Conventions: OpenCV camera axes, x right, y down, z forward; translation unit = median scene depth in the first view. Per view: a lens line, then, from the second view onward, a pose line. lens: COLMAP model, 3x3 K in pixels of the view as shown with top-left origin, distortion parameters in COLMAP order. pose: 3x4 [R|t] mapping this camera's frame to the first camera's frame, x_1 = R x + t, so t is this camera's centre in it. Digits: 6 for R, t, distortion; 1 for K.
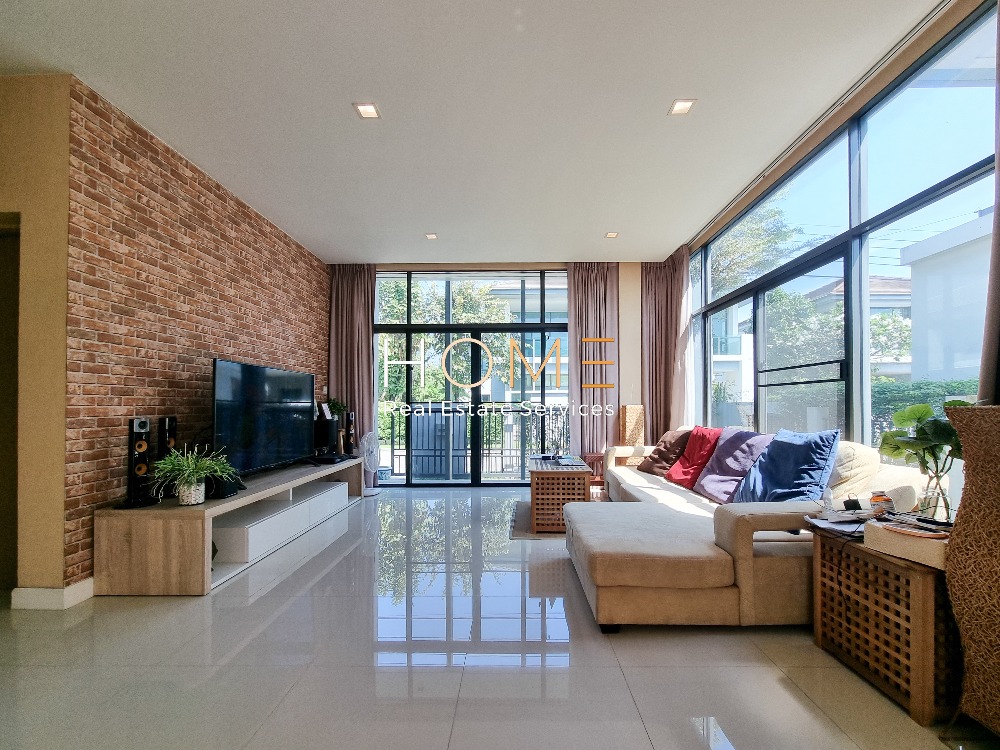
lens RADIAL K [[408.5, 0, 503.9], [0, 408.5, 404.6], [0, 0, 1]] dist [0.000822, 0.000181]
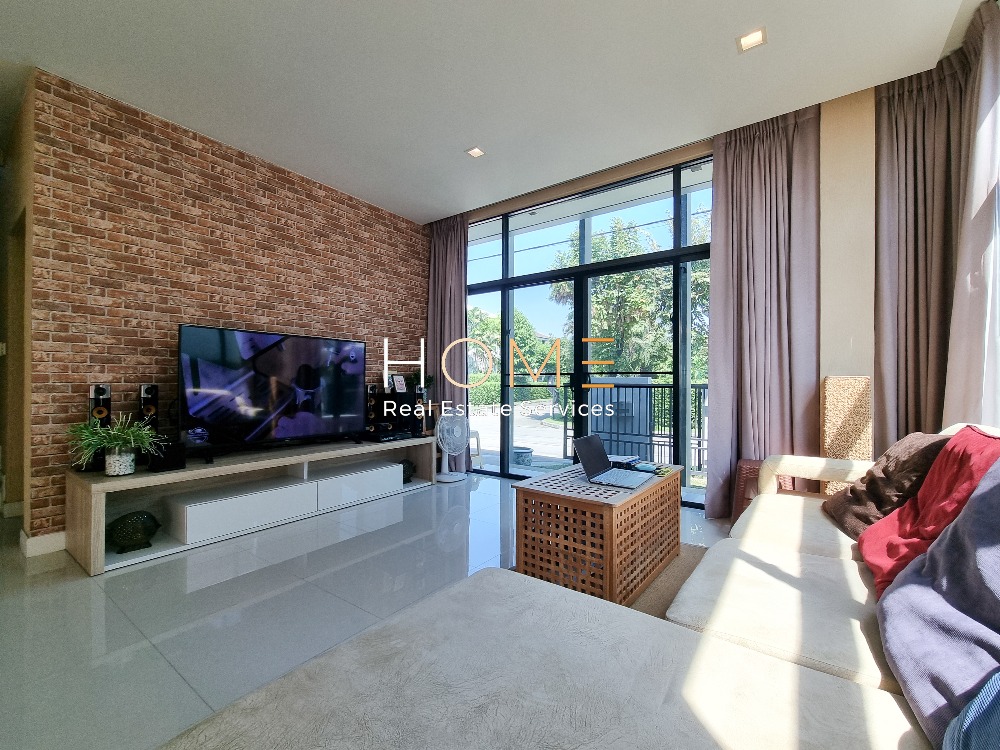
lens RADIAL K [[412.4, 0, 503.5], [0, 412.4, 382.2], [0, 0, 1]] dist [0.001275, -0.000379]
pose [[0.827403, 0.004911, -0.561587, 0.442120], [-0.003874, 0.999988, 0.003037, 0.016046], [0.561595, -0.000338, 0.827412, 0.591233]]
